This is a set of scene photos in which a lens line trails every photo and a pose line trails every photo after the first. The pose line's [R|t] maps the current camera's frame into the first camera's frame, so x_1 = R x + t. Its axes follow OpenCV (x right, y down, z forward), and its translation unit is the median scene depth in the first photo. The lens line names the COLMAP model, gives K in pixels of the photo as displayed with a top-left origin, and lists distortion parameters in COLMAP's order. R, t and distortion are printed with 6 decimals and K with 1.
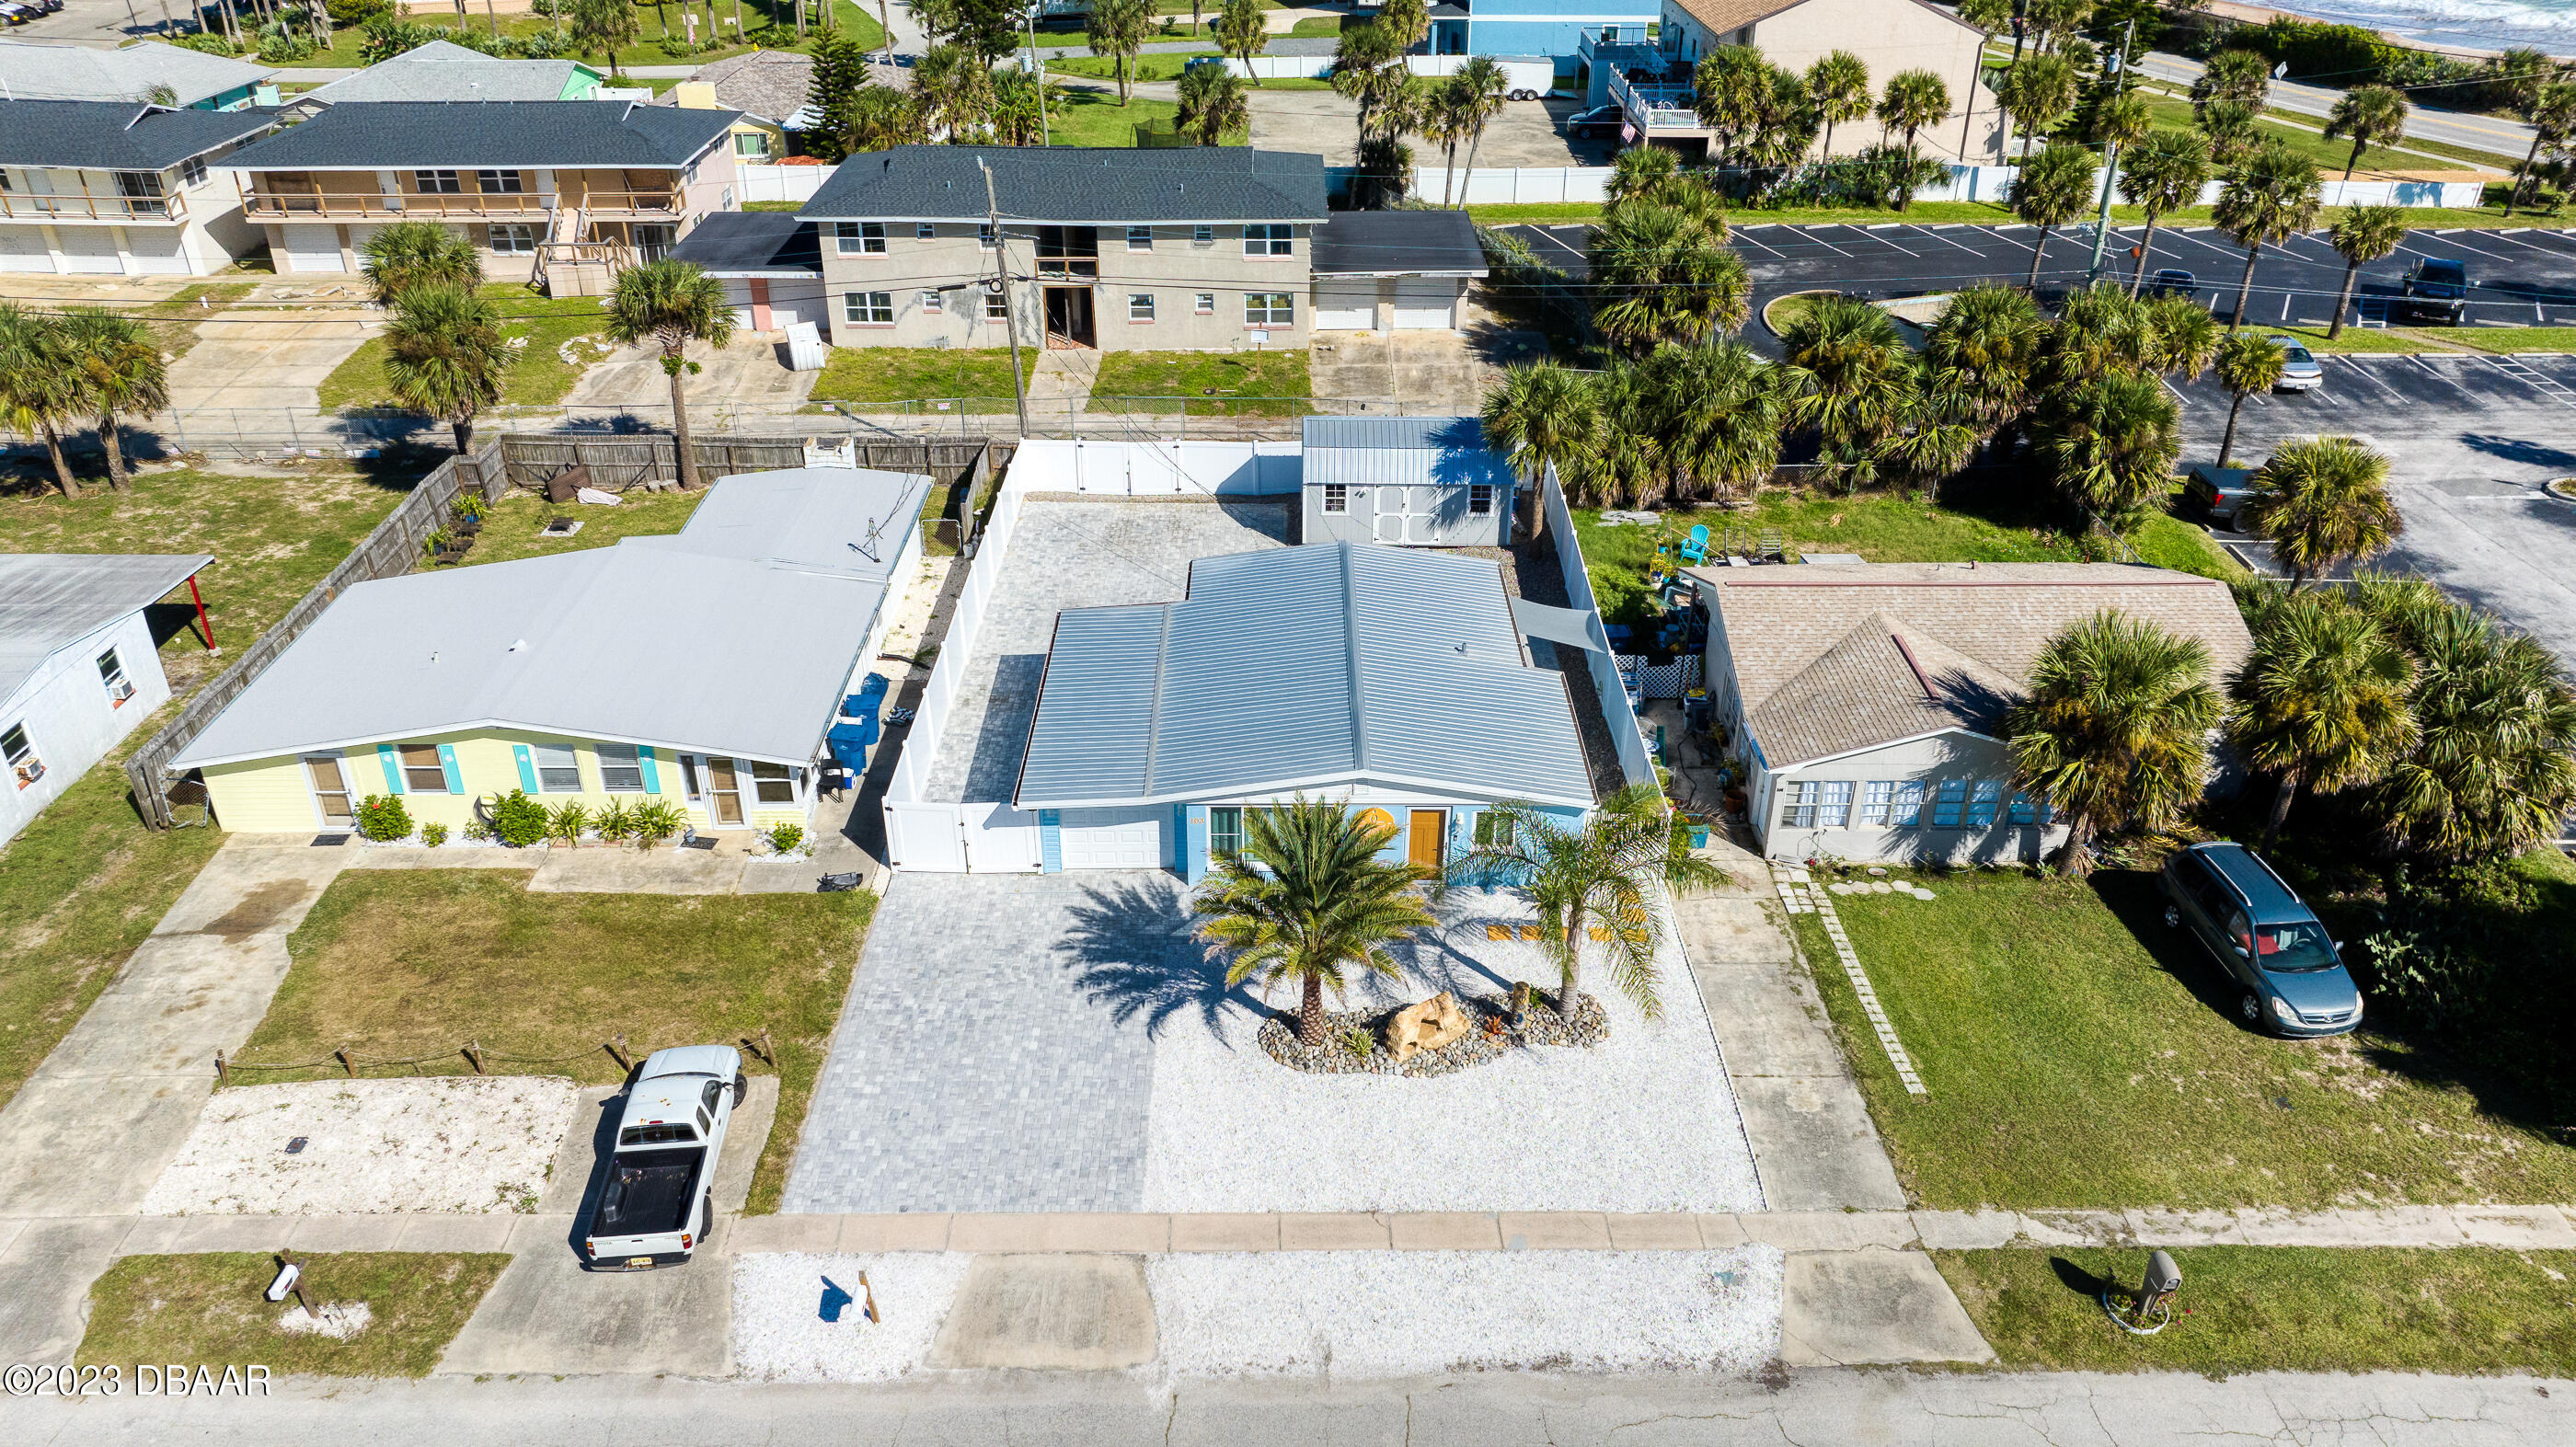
lens RADIAL K [[1804.1, 0, 1292.0], [0, 1804.1, 723.8], [0, 0, 1]] dist [-0.024276, 0.006705]
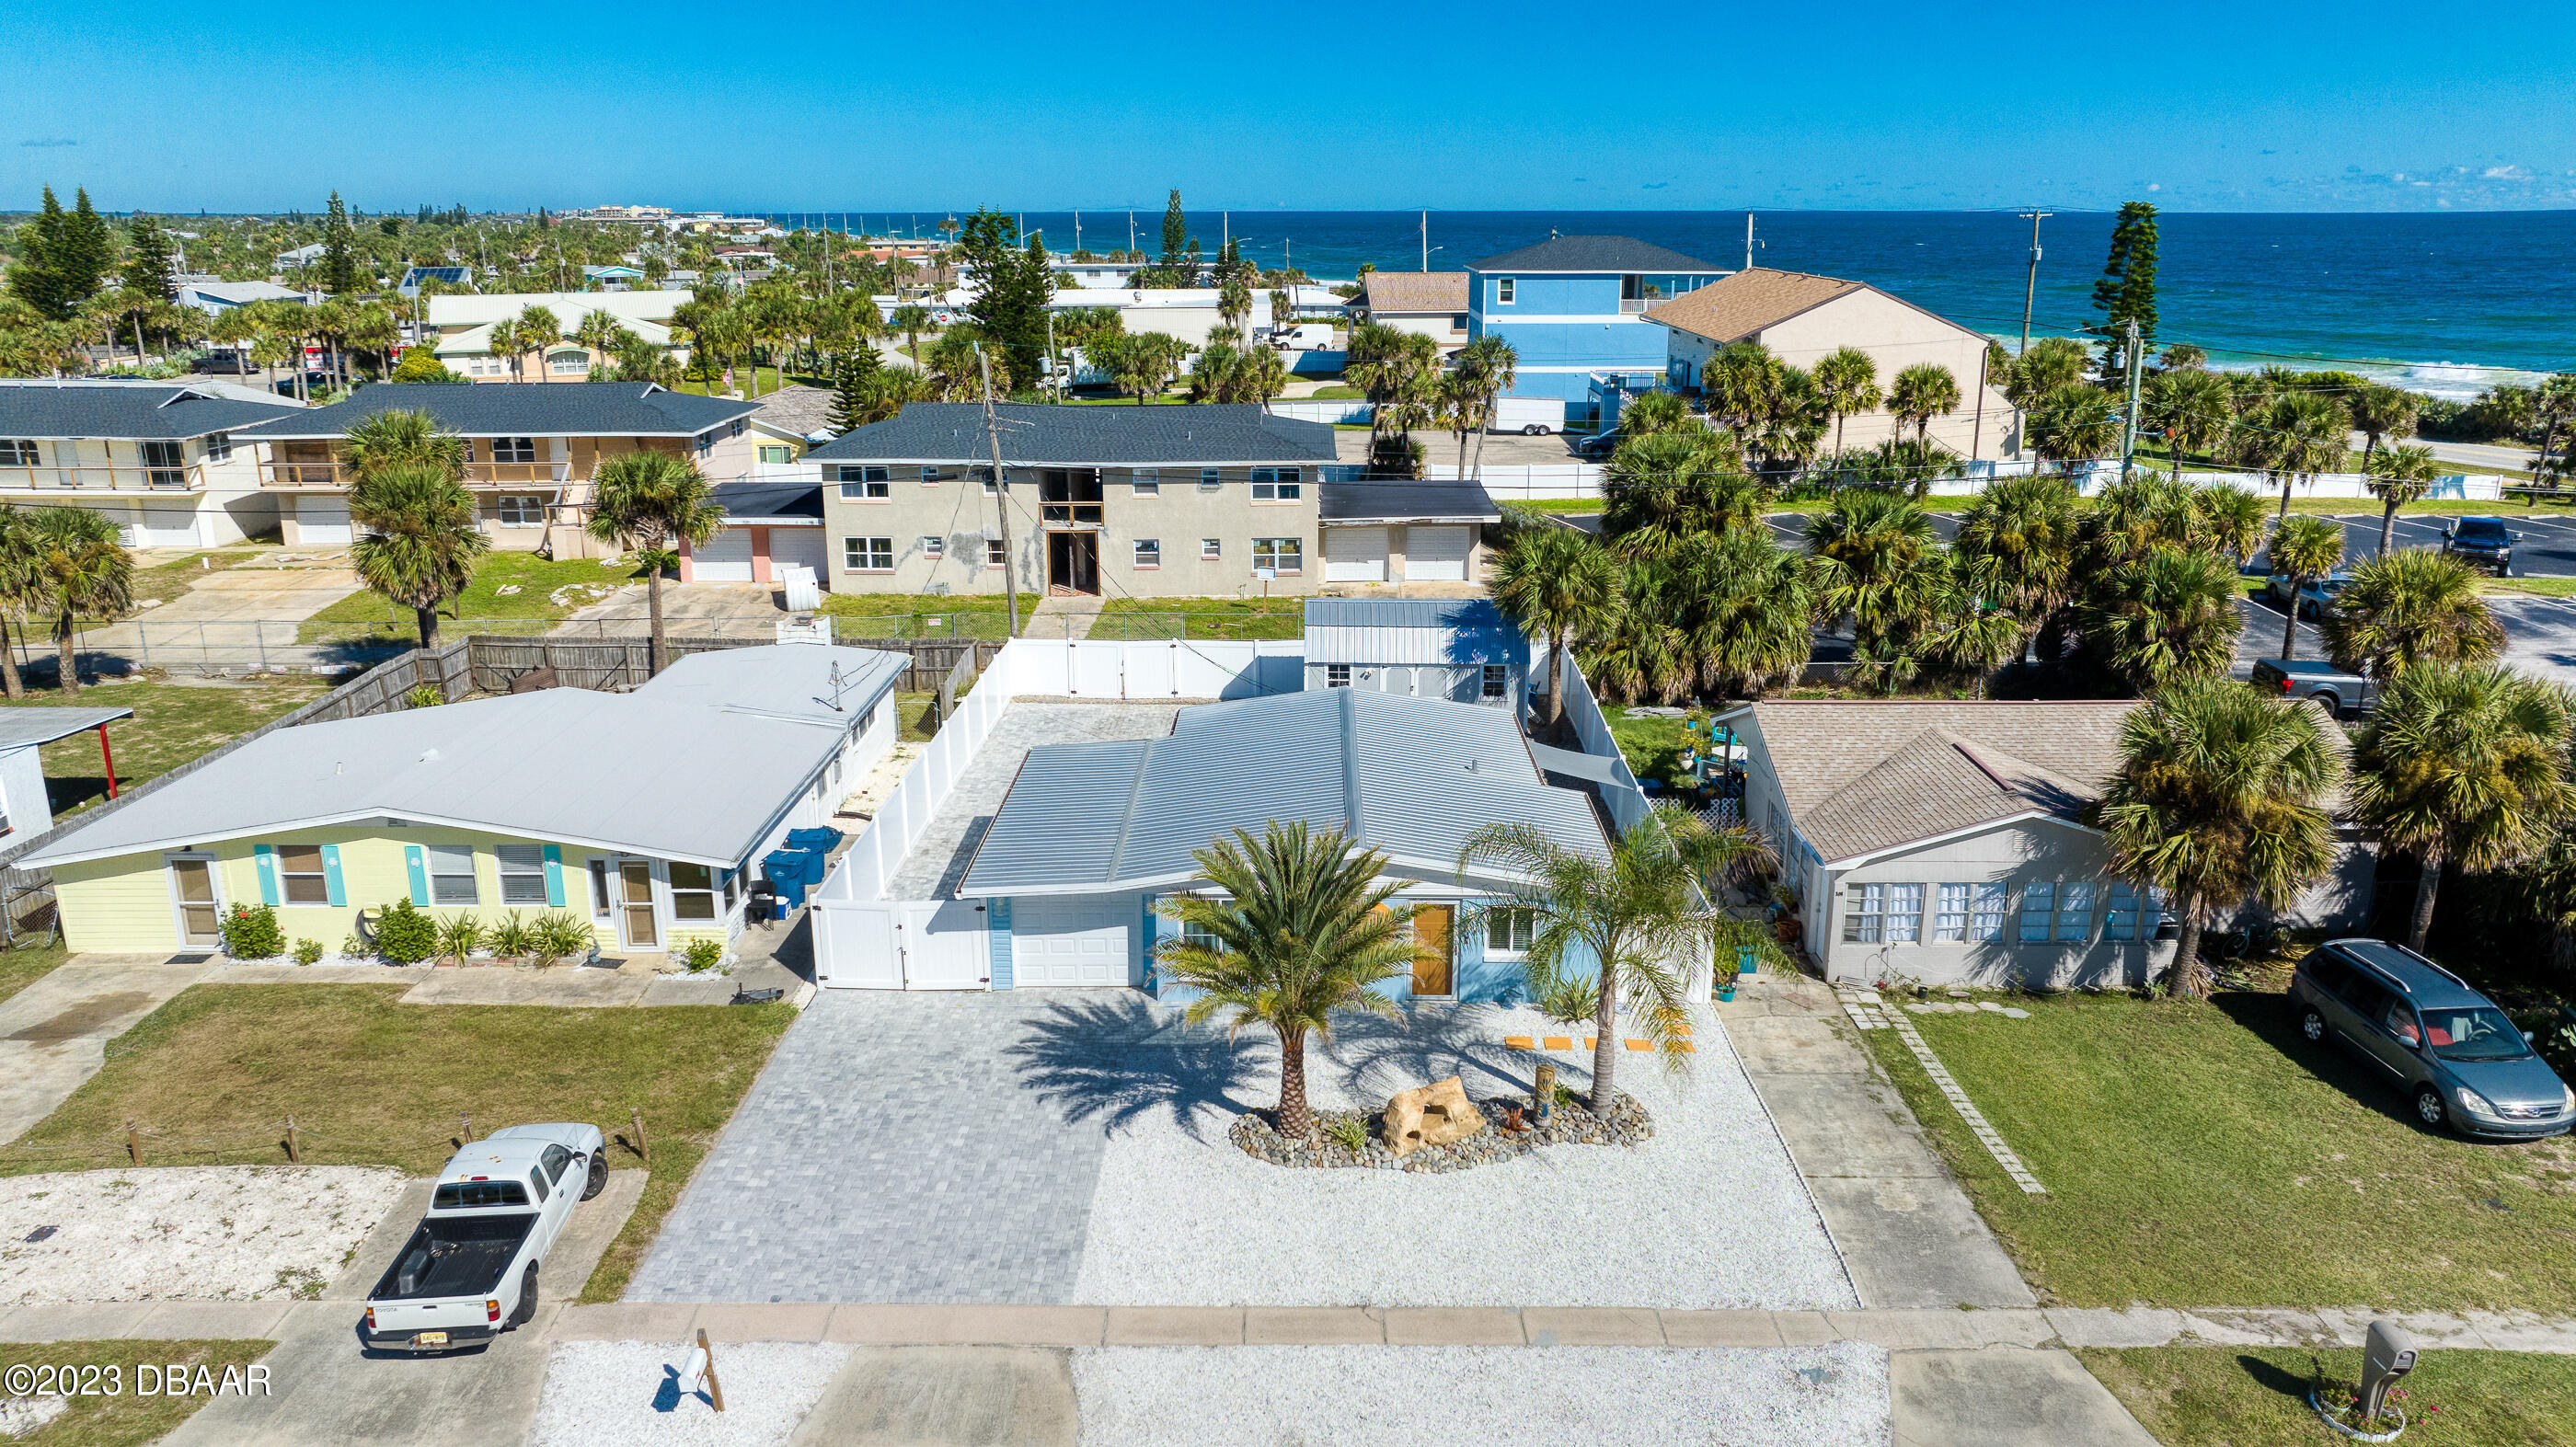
lens RADIAL K [[1804.1, 0, 1292.0], [0, 1804.1, 723.8], [0, 0, 1]] dist [-0.024276, 0.006705]
pose [[0.999848, -0.001259, -0.017361, 0.021481], [-0.002950, 0.970701, -0.240273, 0.164526], [0.017155, 0.240288, 0.970550, 0.129406]]
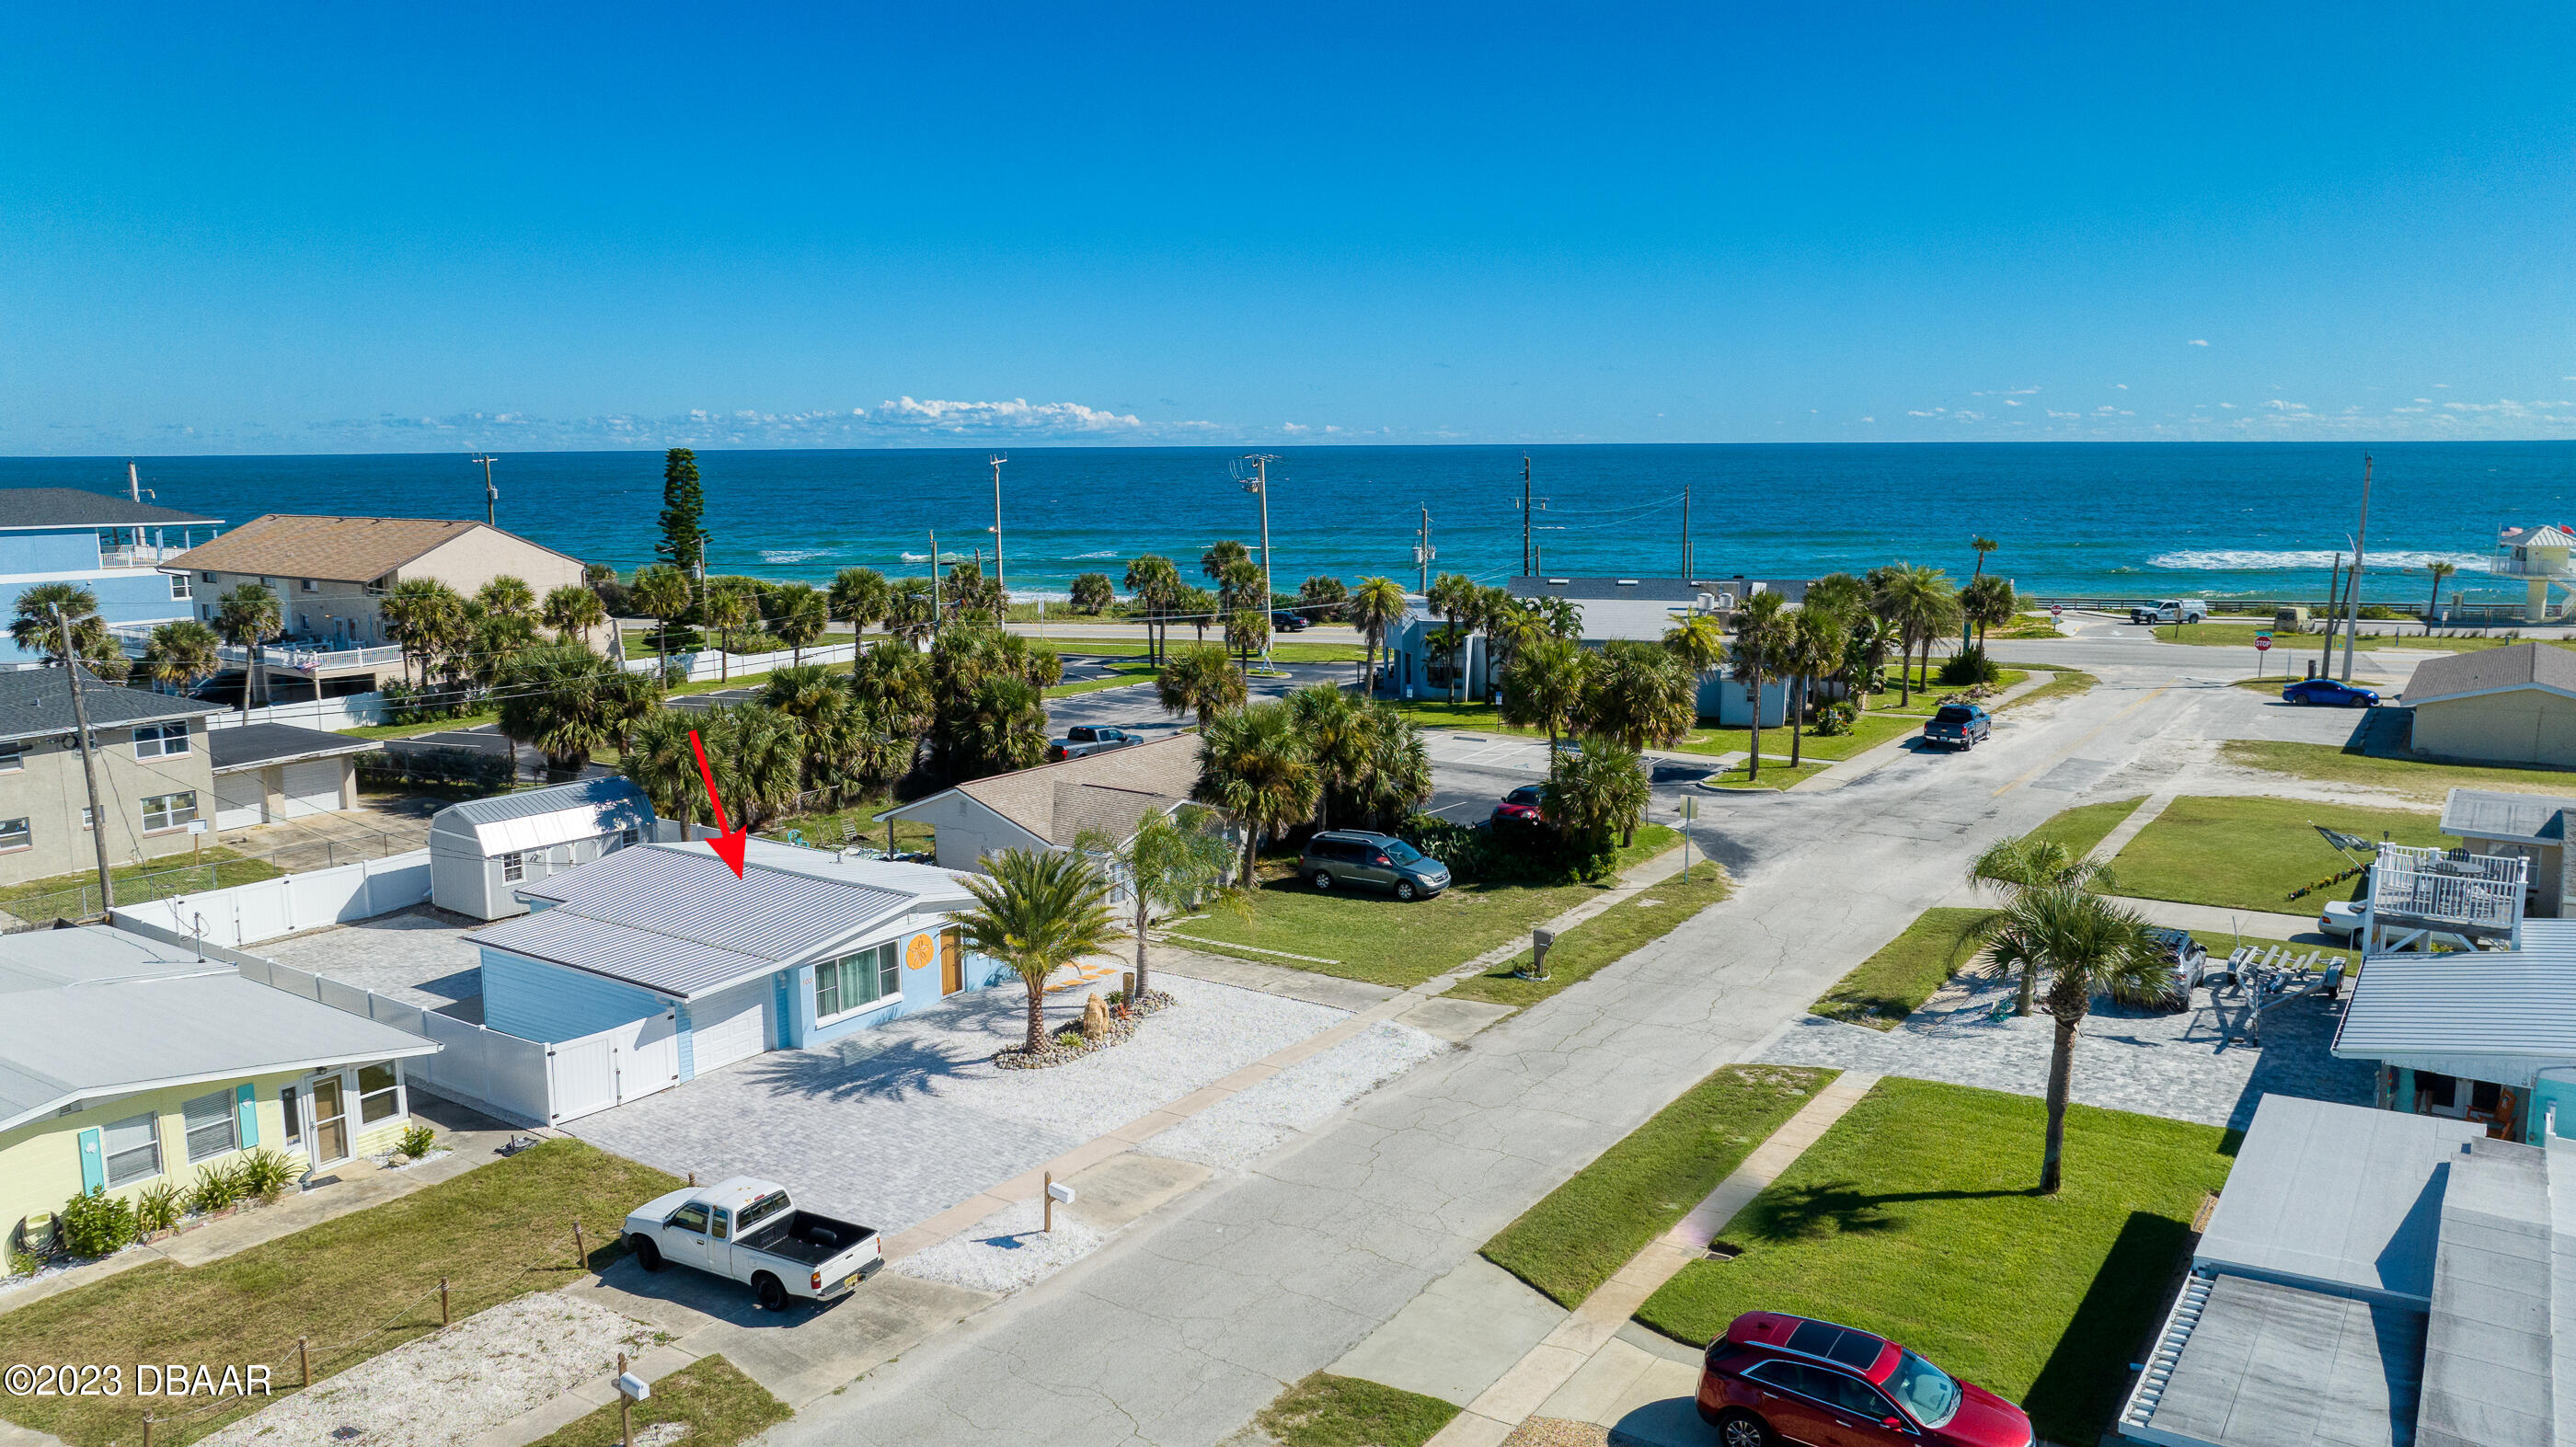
lens RADIAL K [[1804.1, 0, 1292.0], [0, 1804.1, 723.8], [0, 0, 1]] dist [-0.024276, 0.006705]
pose [[0.574649, -0.133045, 0.807513, -0.750222], [0.415178, 0.897695, -0.147549, 0.196200], [-0.705270, 0.420050, 0.571097, 0.051001]]
